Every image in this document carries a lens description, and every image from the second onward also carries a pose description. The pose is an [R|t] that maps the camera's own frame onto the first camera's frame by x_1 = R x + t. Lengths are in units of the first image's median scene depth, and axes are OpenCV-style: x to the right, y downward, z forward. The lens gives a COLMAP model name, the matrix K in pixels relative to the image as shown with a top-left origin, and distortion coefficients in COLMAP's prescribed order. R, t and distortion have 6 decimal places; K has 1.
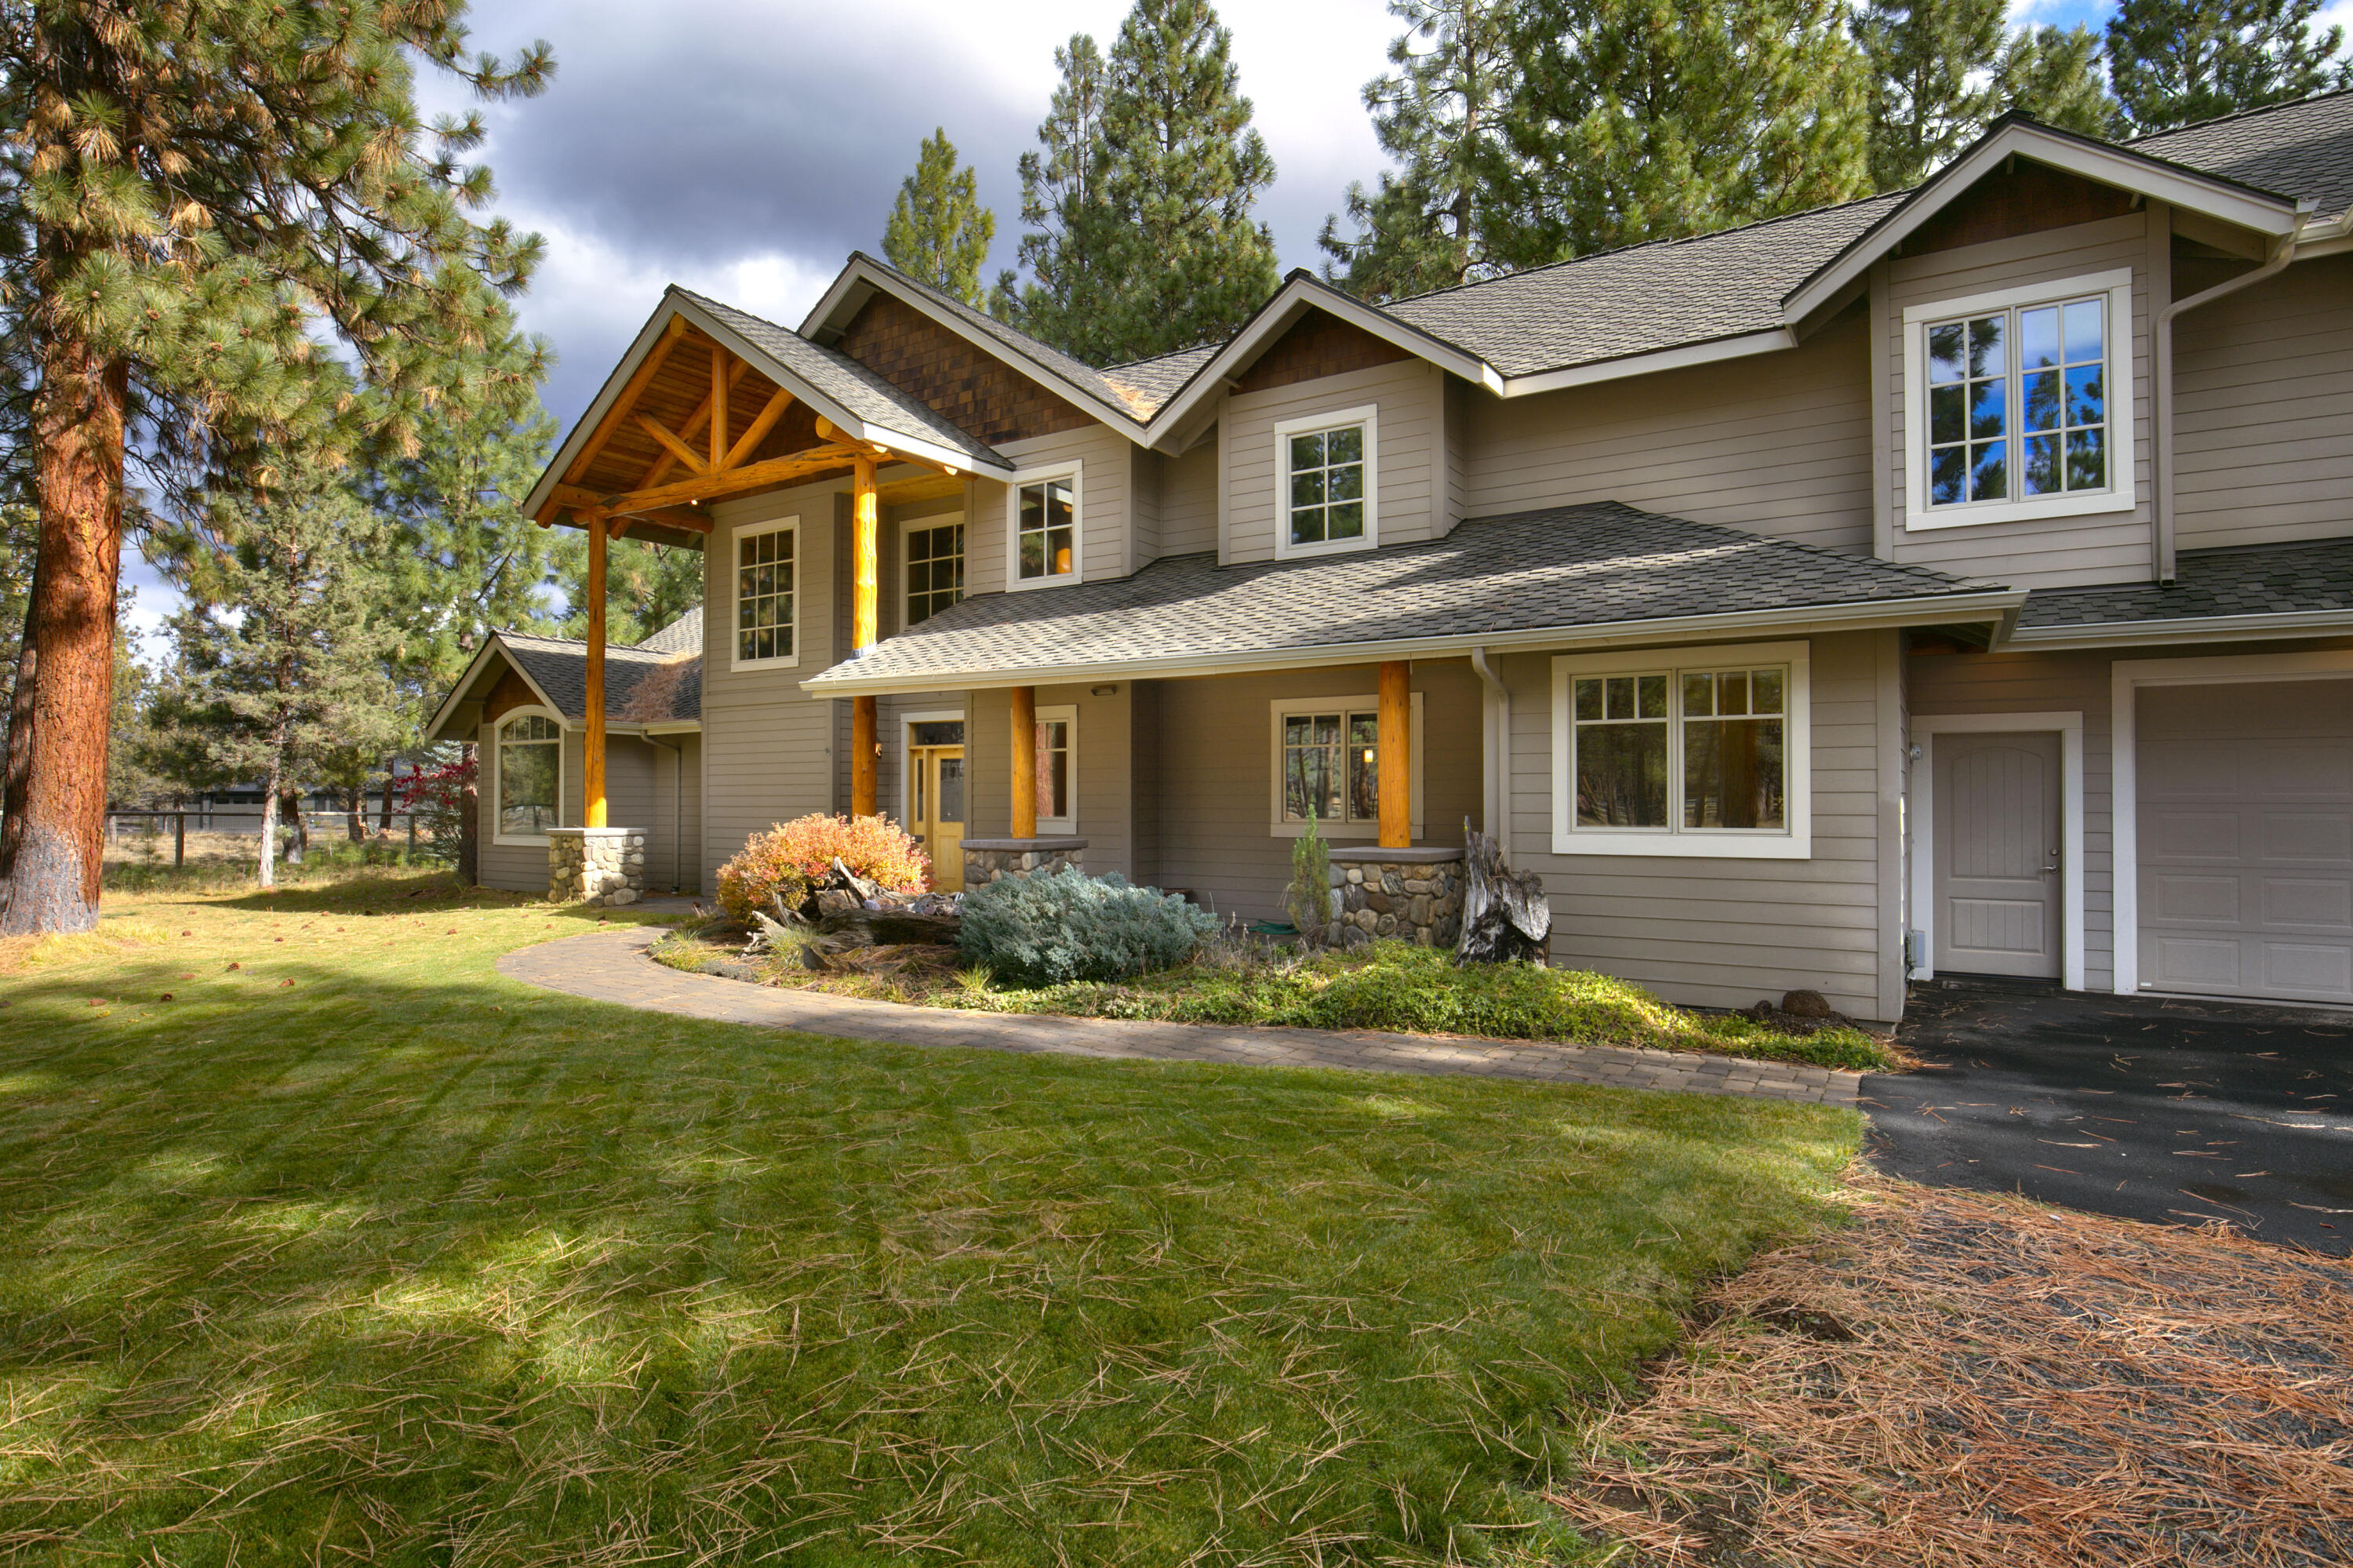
lens RADIAL K [[1222.1, 0, 1101.7], [0, 1222.1, 793.6], [0, 0, 1]] dist [-0.012344, 0.000366]
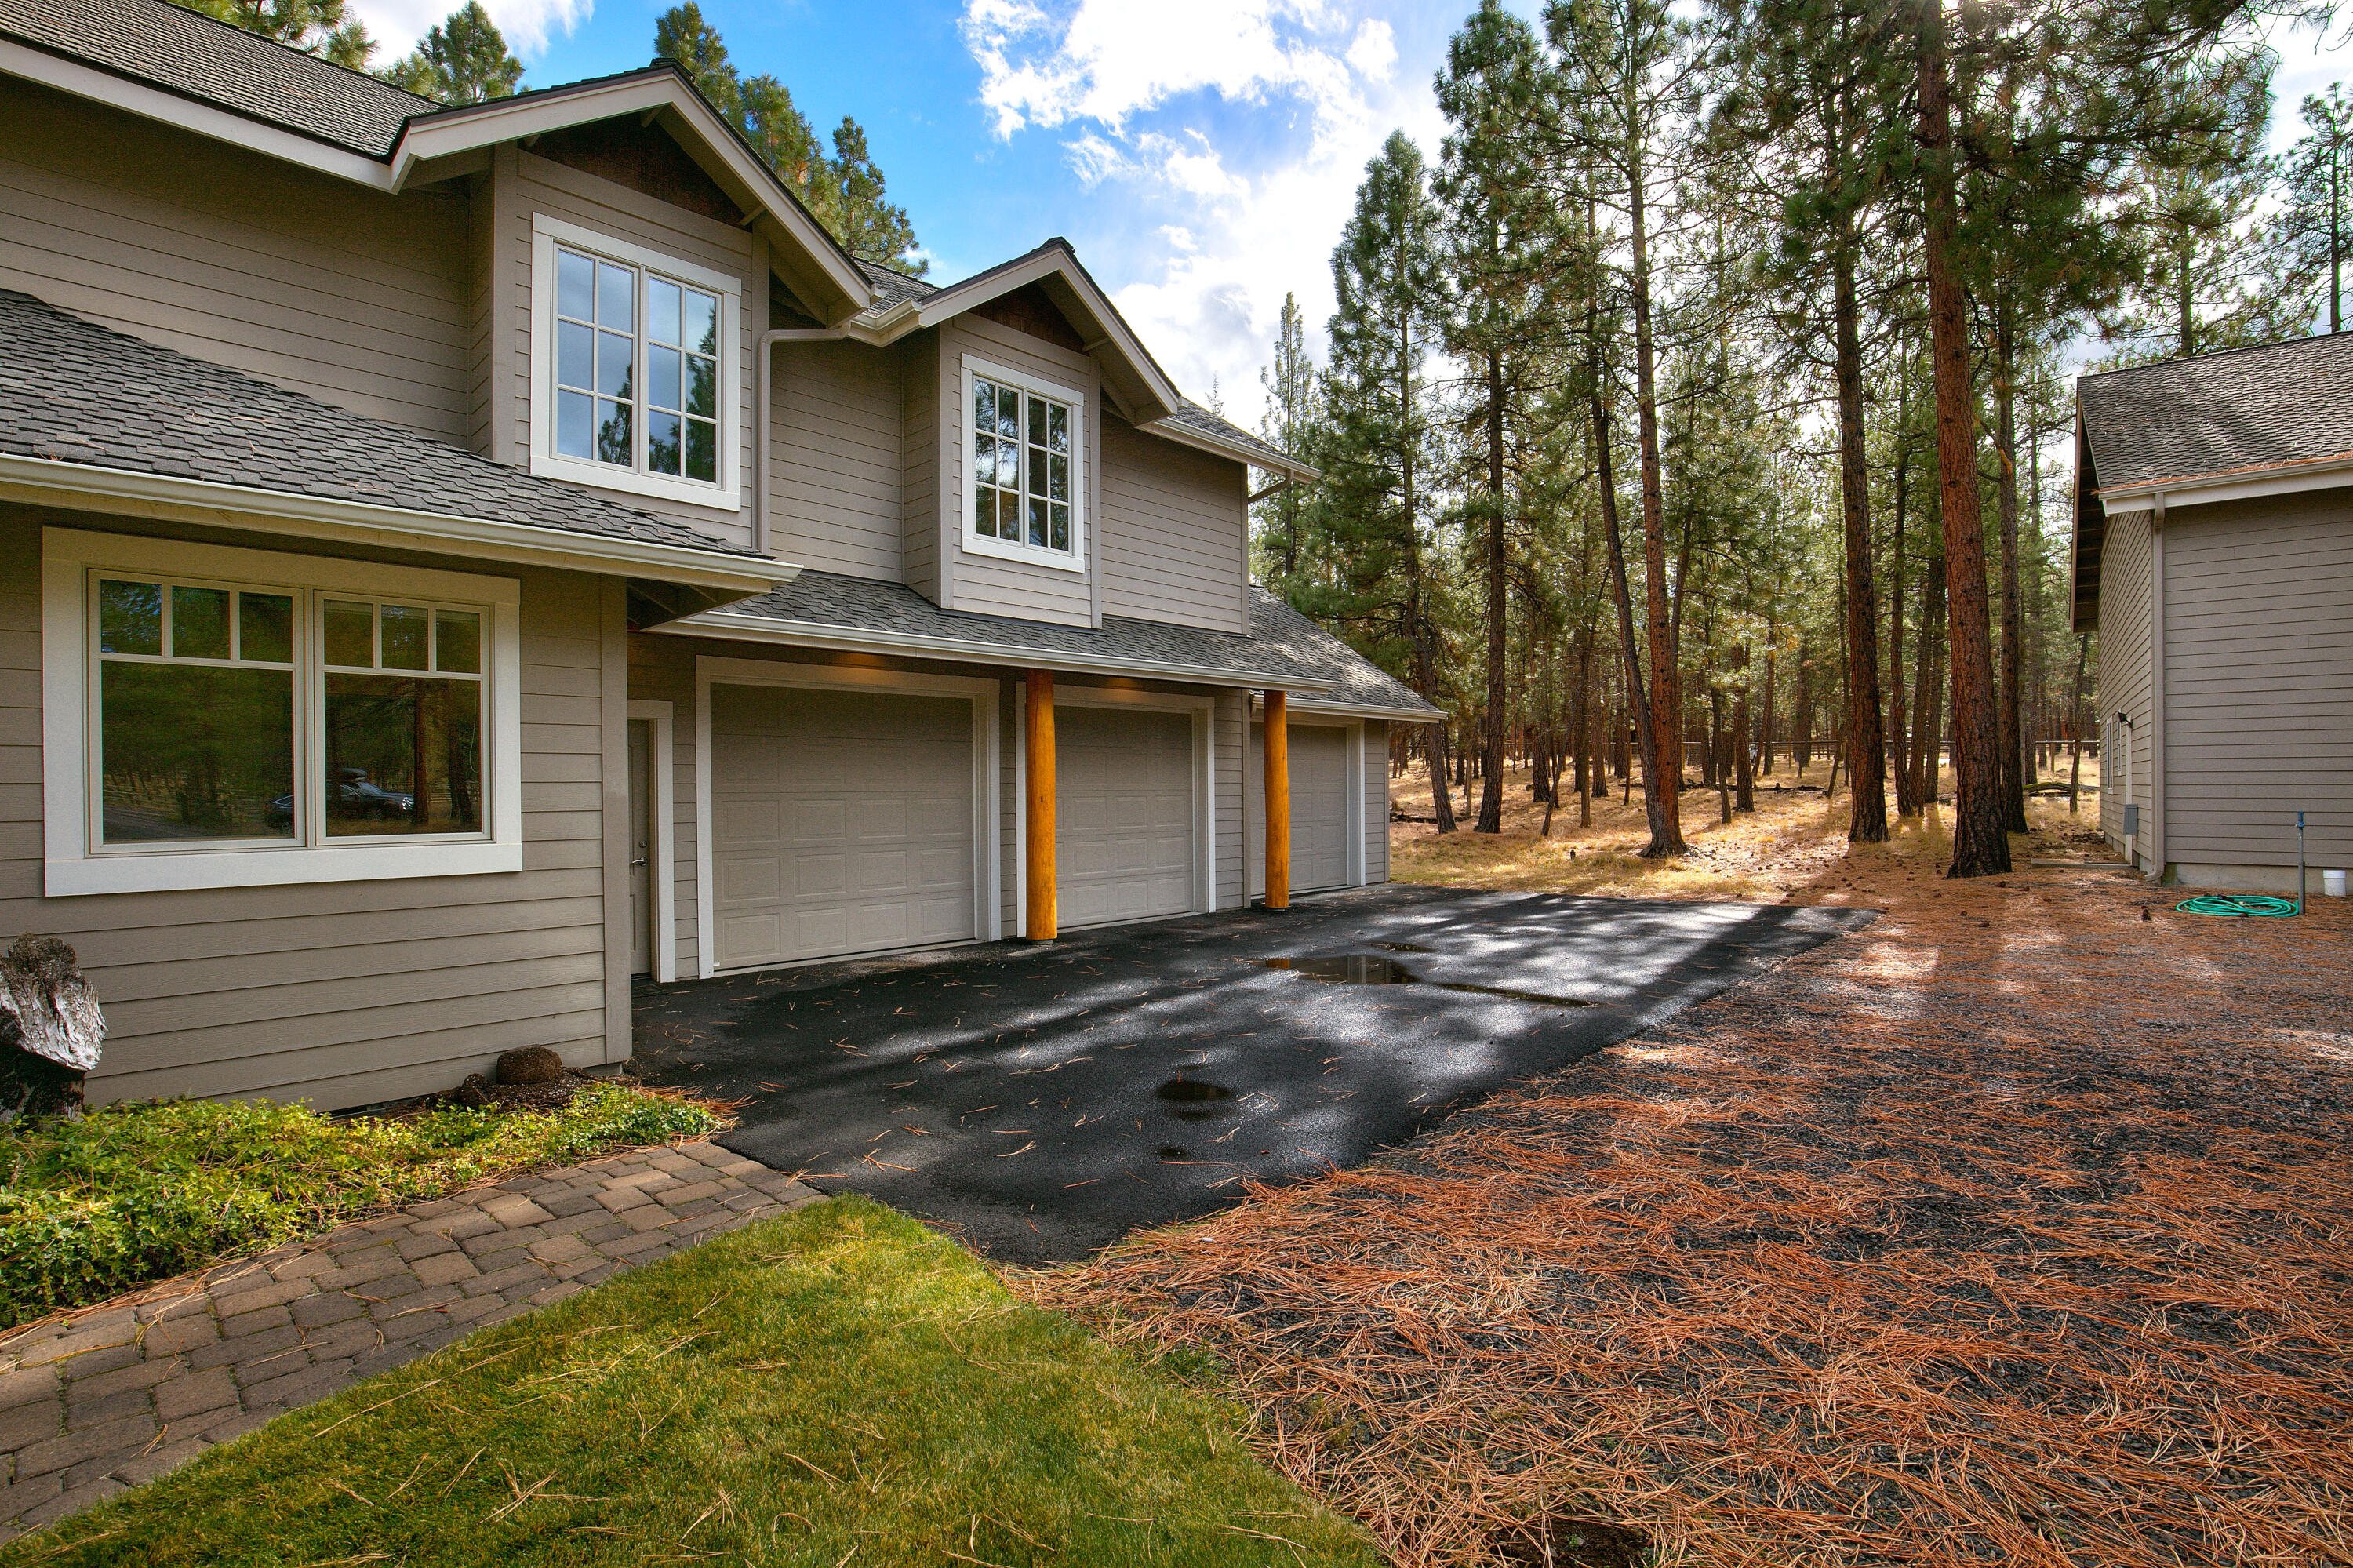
lens RADIAL K [[1090.0, 0, 1238.0], [0, 1090.0, 778.2], [0, 0, 1]] dist [-0.002916, -0.014652]
pose [[0.127558, 0.004368, 0.991822, -0.016263], [-0.001846, 0.999990, -0.004167, -0.000989], [-0.991829, -0.001299, 0.127565, 0.309711]]
